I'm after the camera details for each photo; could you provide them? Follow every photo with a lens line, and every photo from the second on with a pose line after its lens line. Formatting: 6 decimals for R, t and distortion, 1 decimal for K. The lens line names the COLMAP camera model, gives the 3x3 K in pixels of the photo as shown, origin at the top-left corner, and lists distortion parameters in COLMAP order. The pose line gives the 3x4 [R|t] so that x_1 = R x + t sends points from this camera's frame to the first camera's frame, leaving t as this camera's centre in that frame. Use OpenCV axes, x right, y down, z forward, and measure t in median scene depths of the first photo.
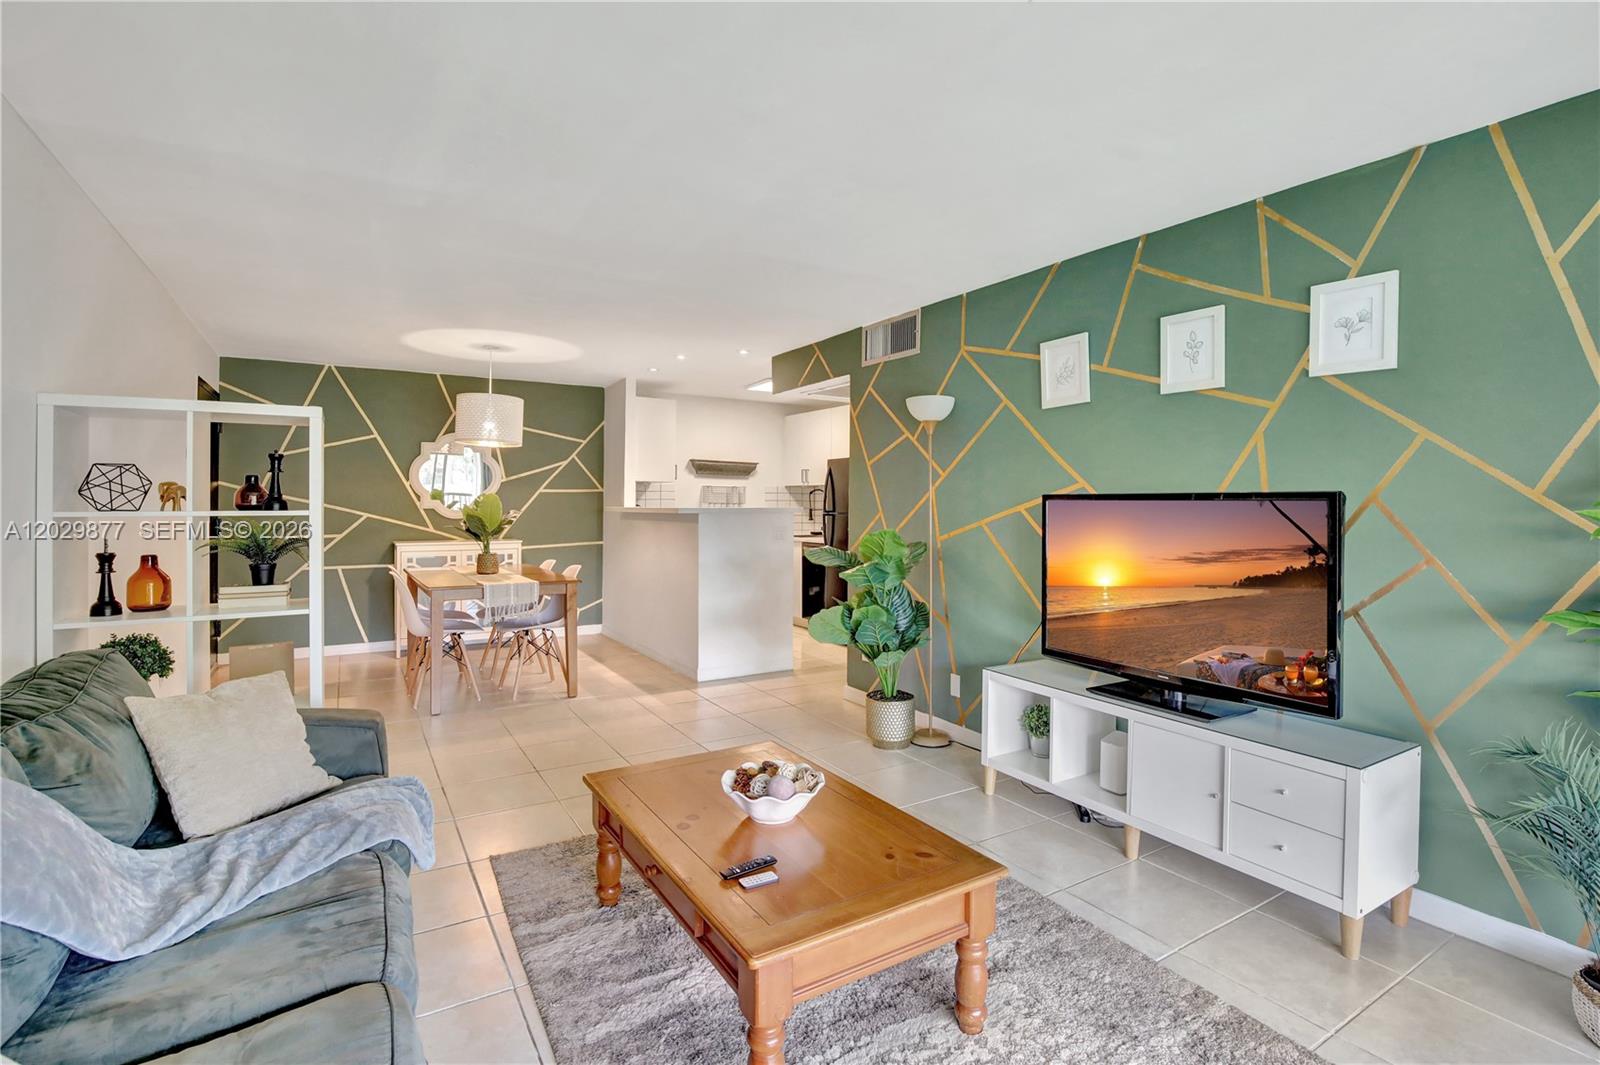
lens RADIAL K [[749.4, 0, 807.7], [0, 749.4, 513.2], [0, 0, 1]] dist [-0.040461, 0.011072]
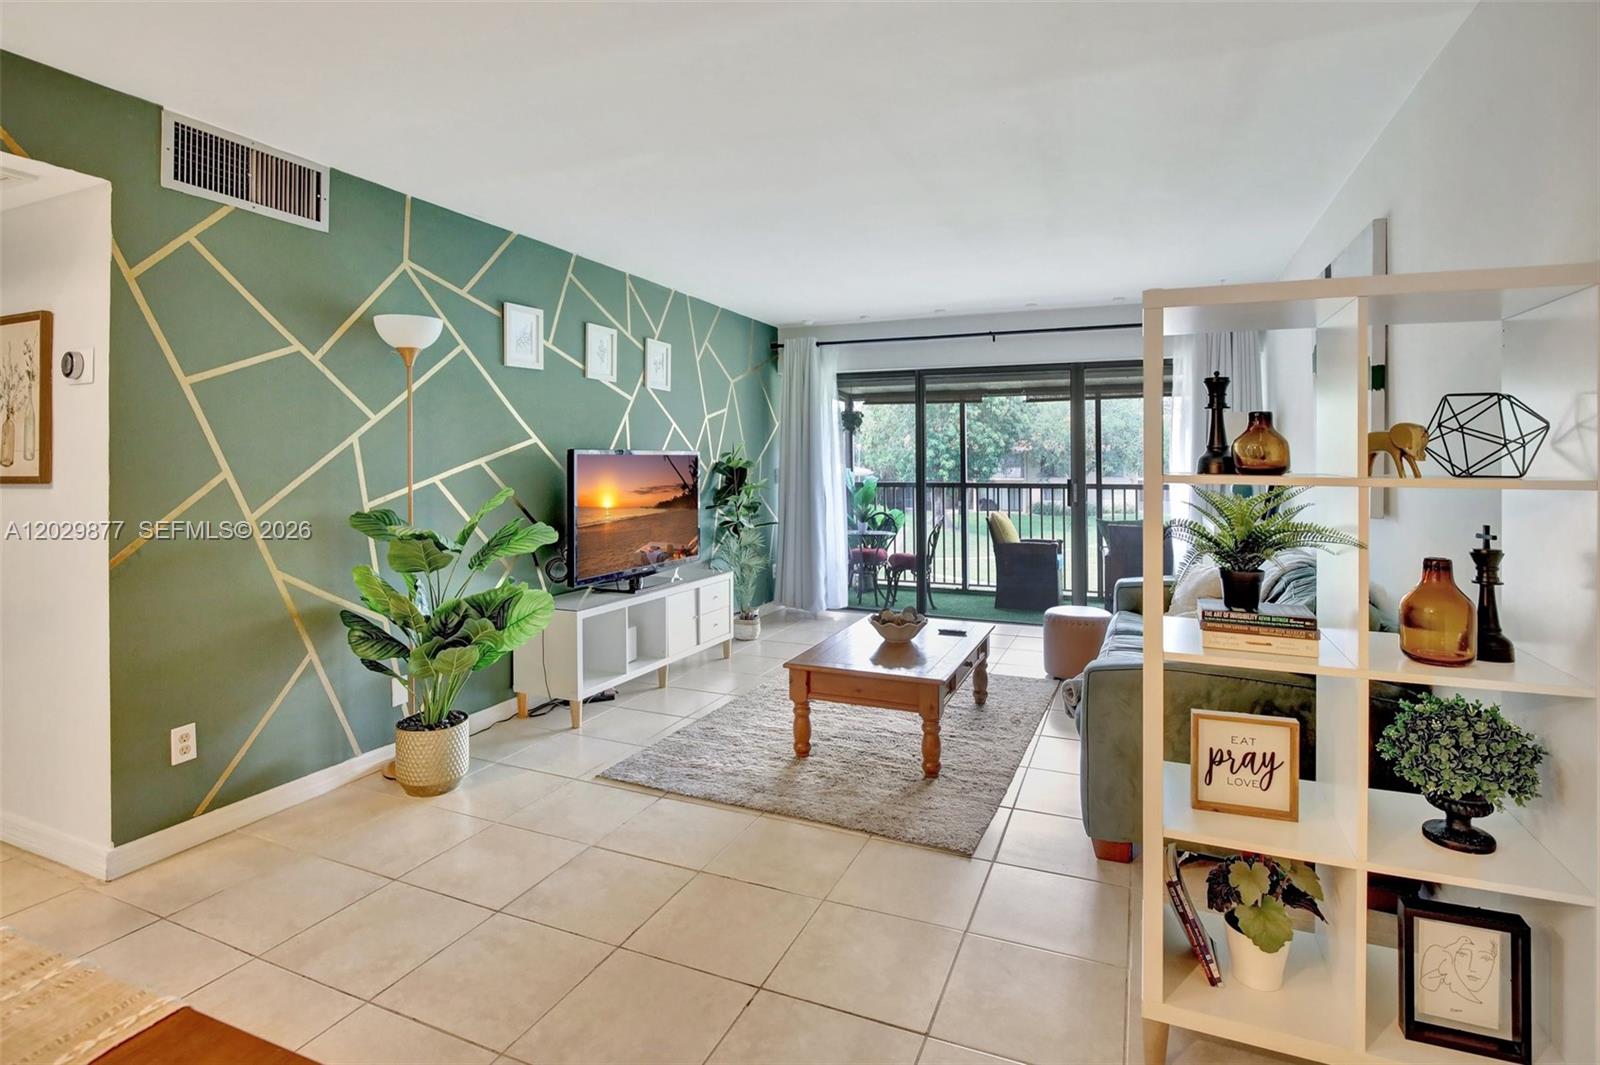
lens RADIAL K [[781.8, 0, 805.2], [0, 781.8, 450.5], [0, 0, 1]] dist [-0.041830, 0.000237]
pose [[-0.564106, 0.003638, 0.825695, -0.875179], [0.007036, 0.999975, 0.000401, -0.020462], [-0.825673, 0.006036, -0.564117, 1.363311]]
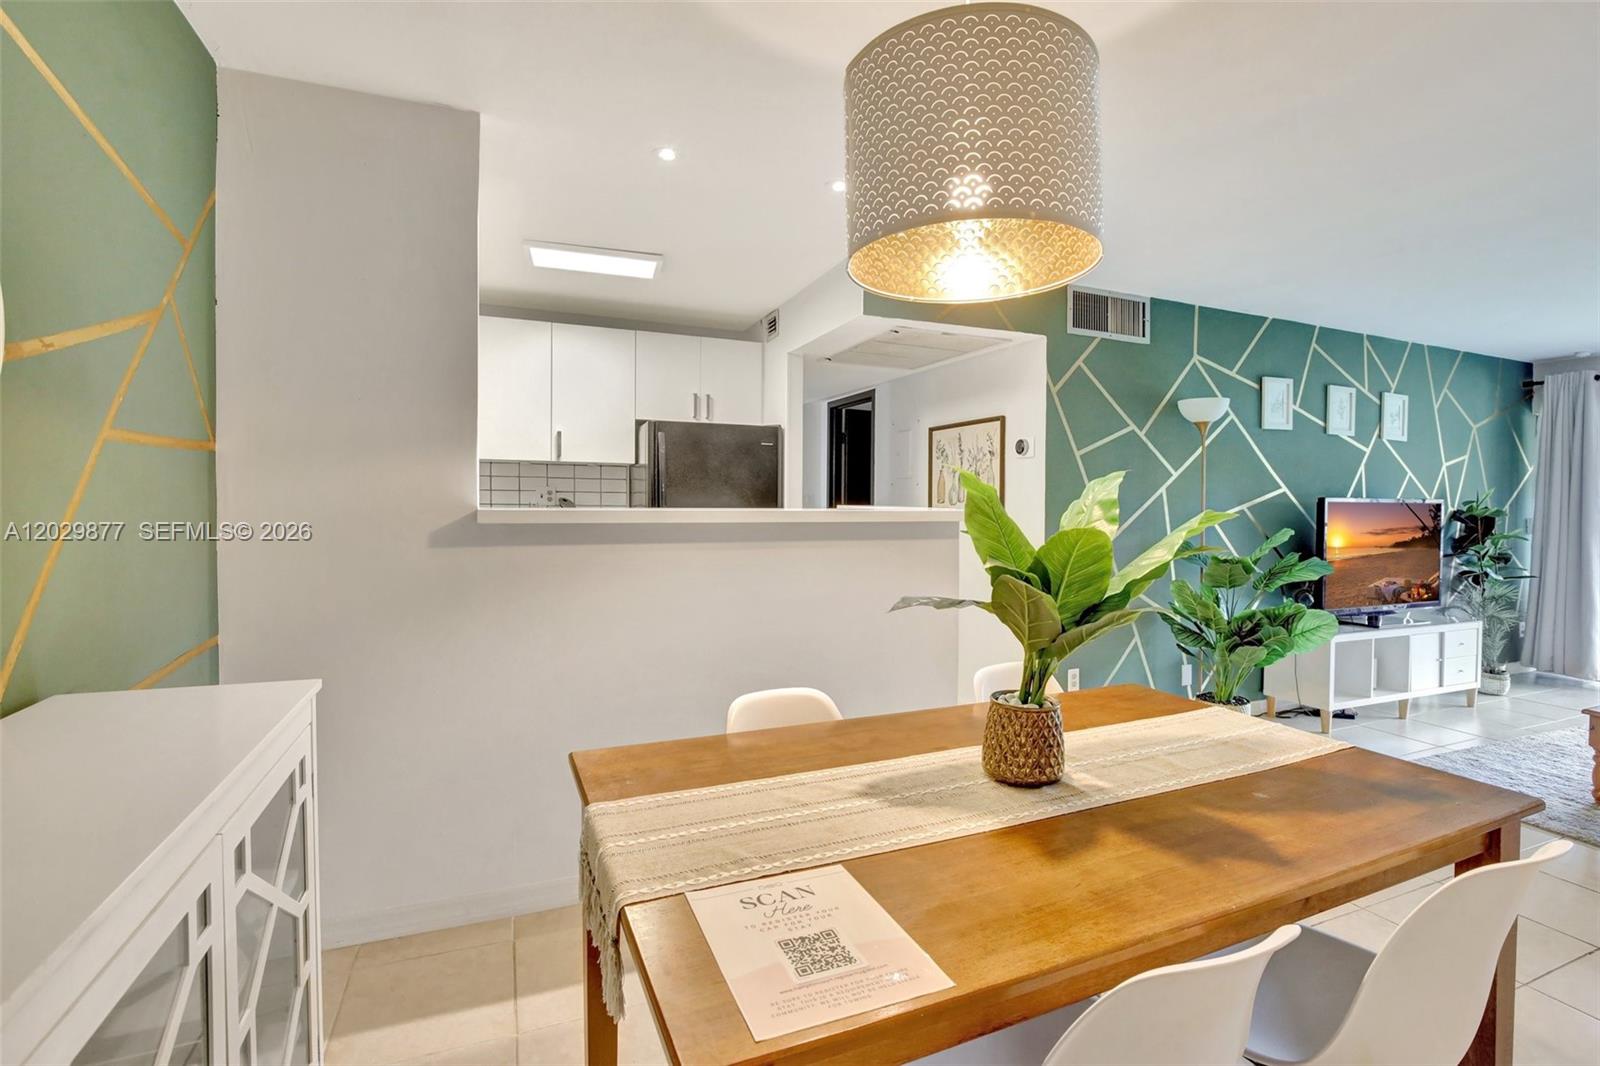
lens RADIAL K [[749.4, 0, 807.7], [0, 749.4, 513.7], [0, 0, 1]] dist [-0.040461, 0.011072]
pose [[0.165277, -0.024491, 0.985943, -1.138896], [0.001080, 0.999696, 0.024651, -0.029056], [-0.986247, -0.003010, 0.165254, 1.676404]]
